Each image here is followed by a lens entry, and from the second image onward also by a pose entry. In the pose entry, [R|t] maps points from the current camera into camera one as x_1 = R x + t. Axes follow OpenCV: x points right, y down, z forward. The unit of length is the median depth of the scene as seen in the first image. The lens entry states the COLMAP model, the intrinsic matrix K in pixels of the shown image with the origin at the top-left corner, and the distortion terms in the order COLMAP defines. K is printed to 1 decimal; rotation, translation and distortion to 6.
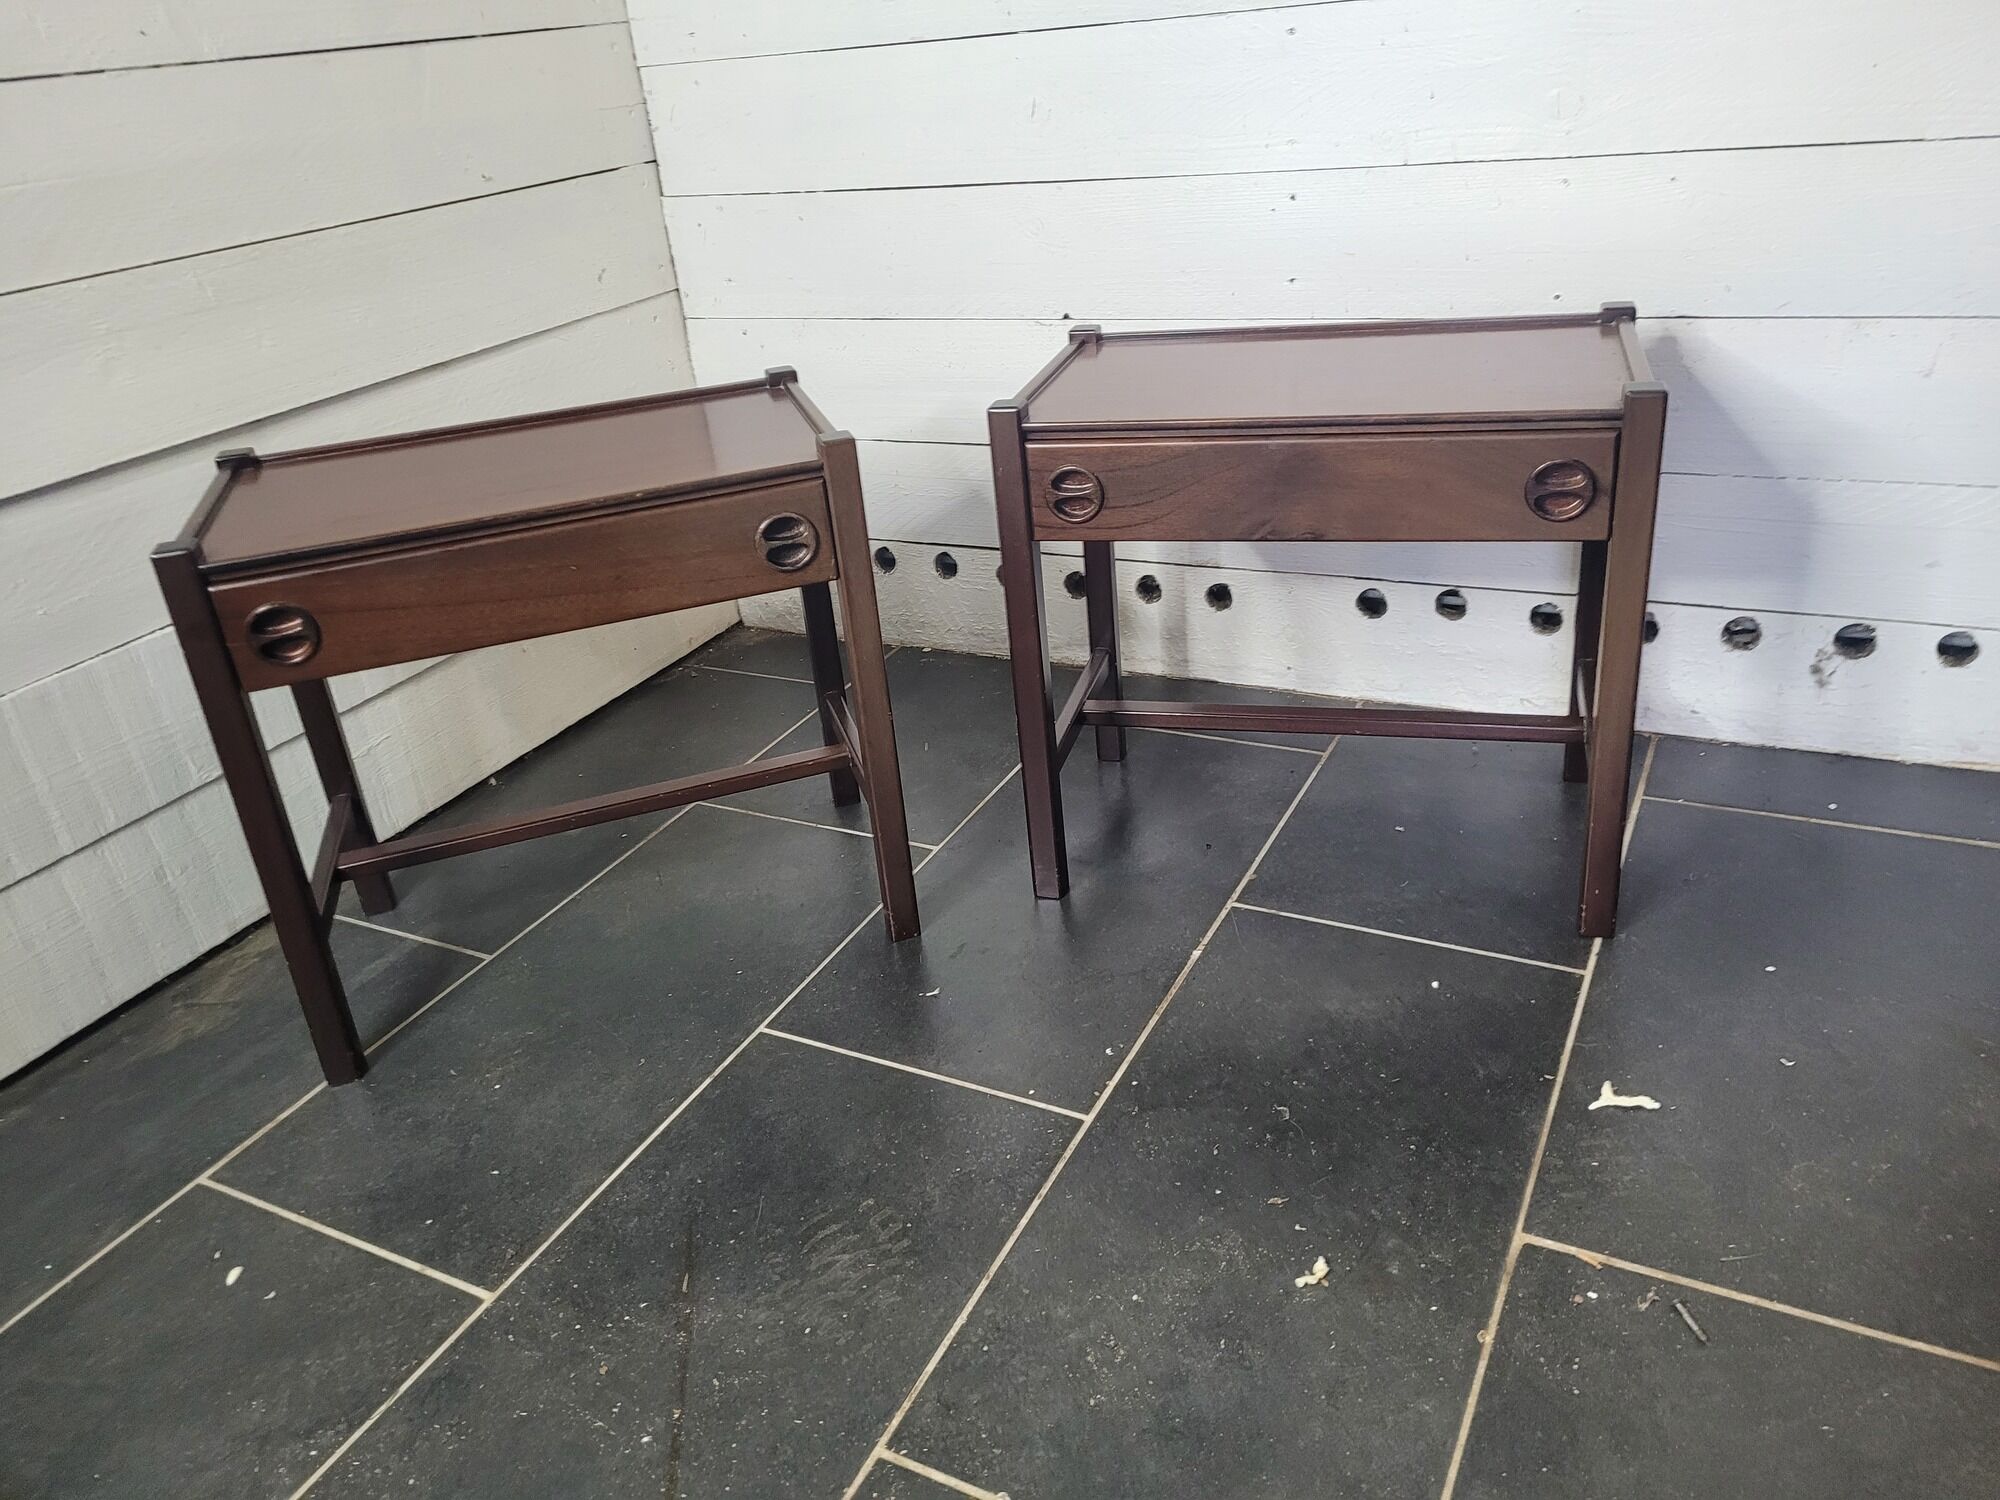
lens RADIAL K [[1500.7, 0, 1005.9], [0, 1500.7, 710.0], [0, 0, 1]] dist [0.057681, -0.053846]
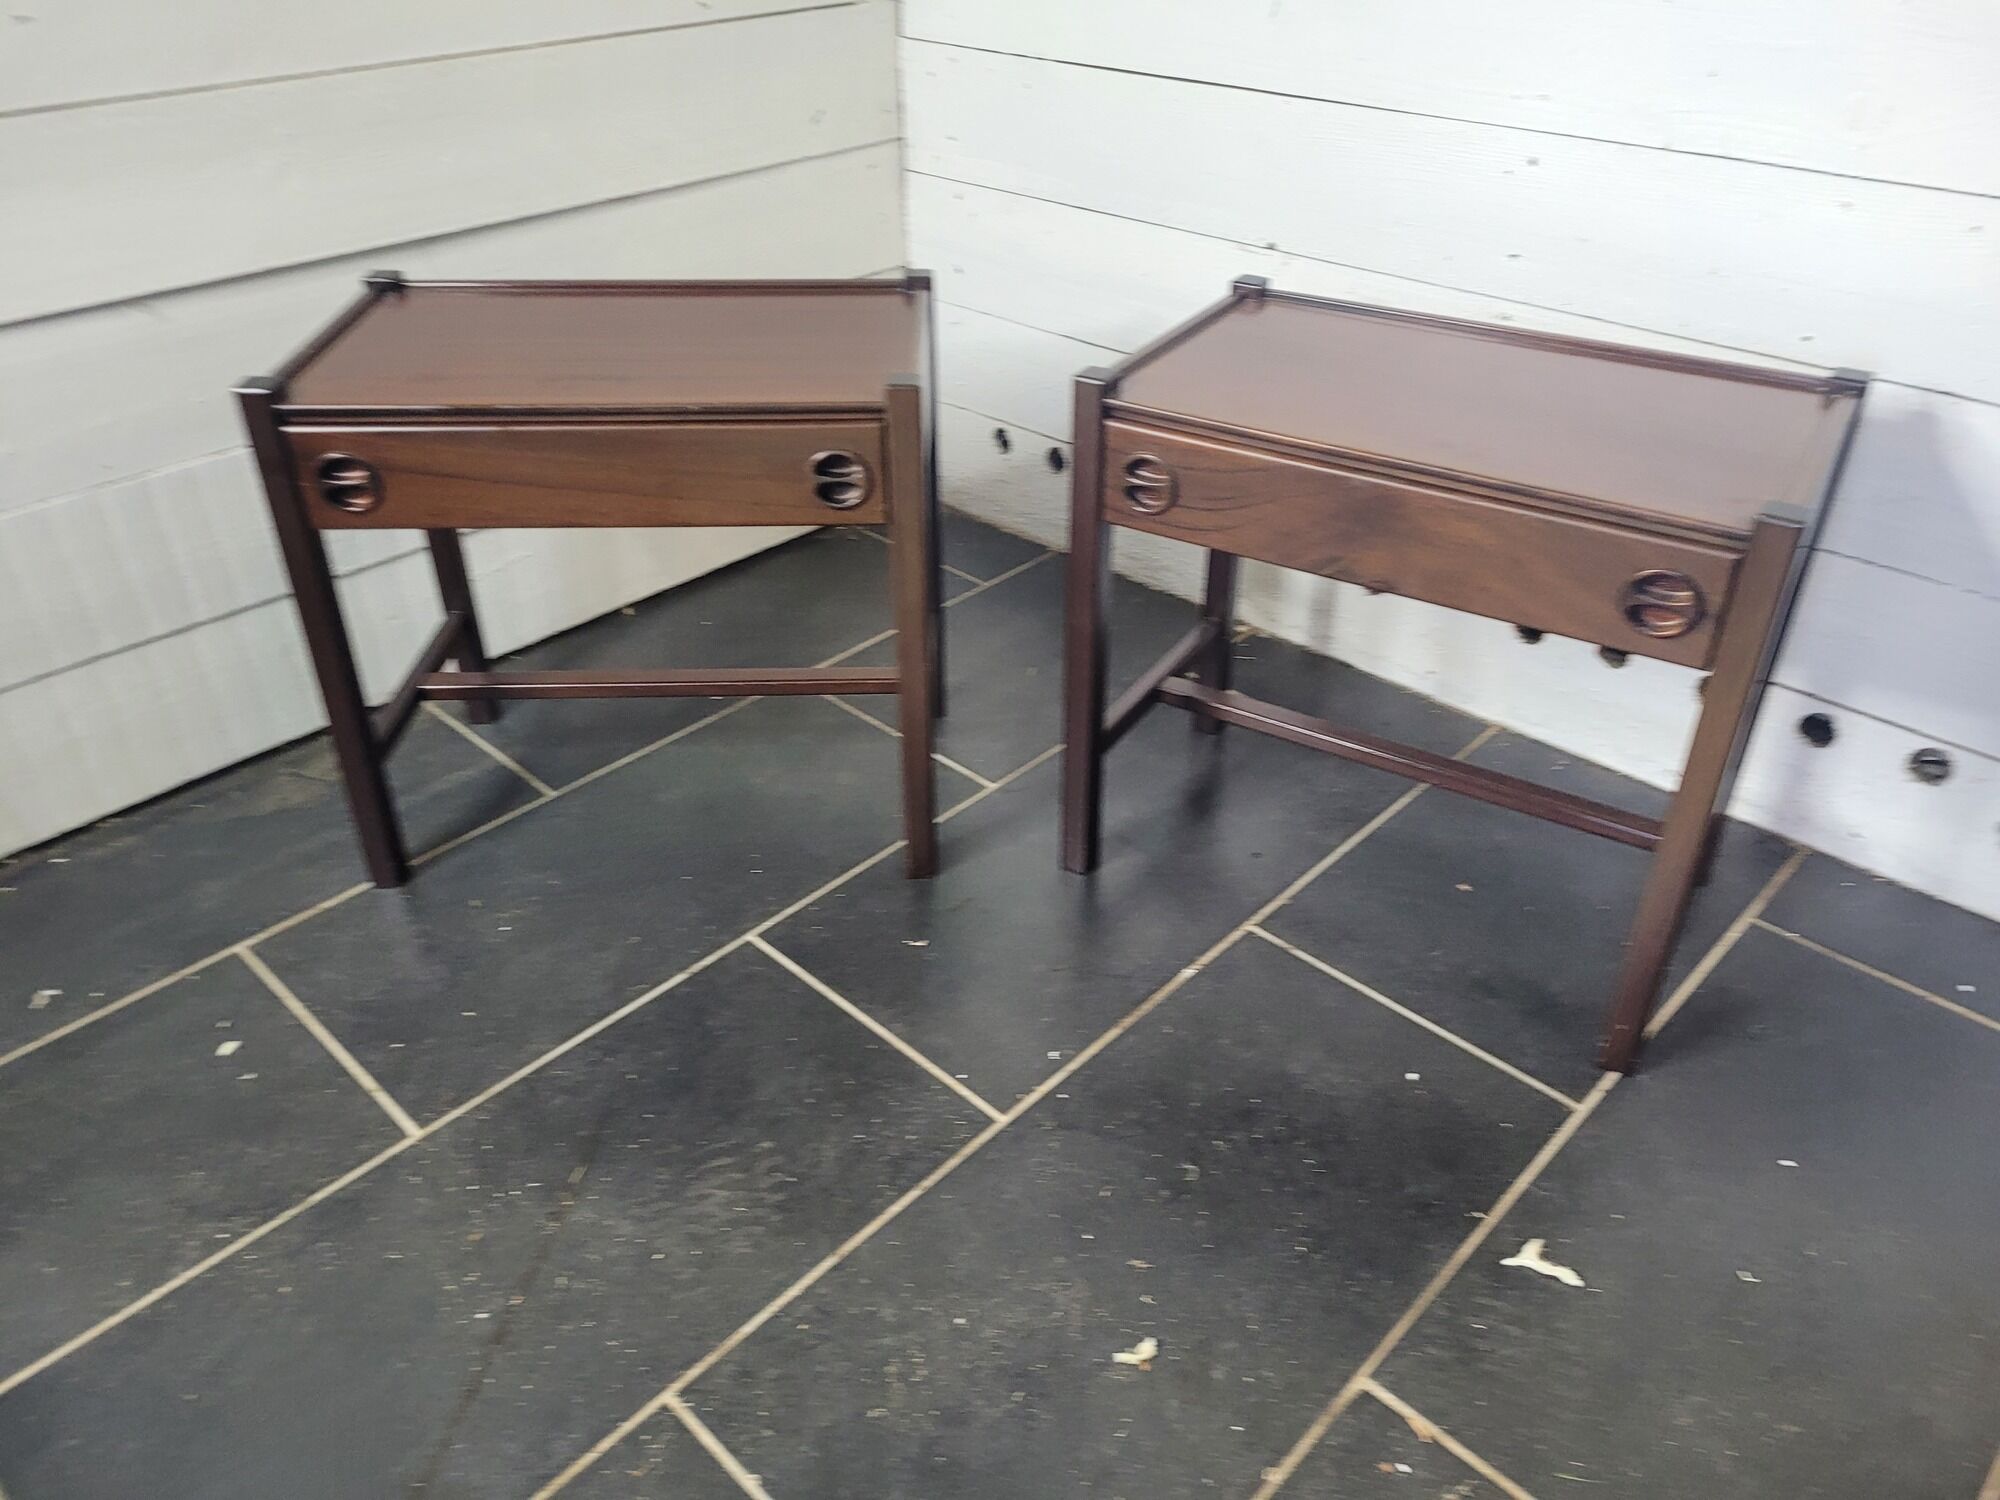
lens RADIAL K [[1500.7, 0, 1006.1], [0, 1500.7, 740.4], [0, 0, 1]] dist [0.057681, -0.053846]
pose [[0.956067, 0.227586, -0.184773, 0.176979], [-0.197843, 0.966043, 0.166187, -0.132754], [0.216321, -0.122330, 0.968628, 0.063347]]
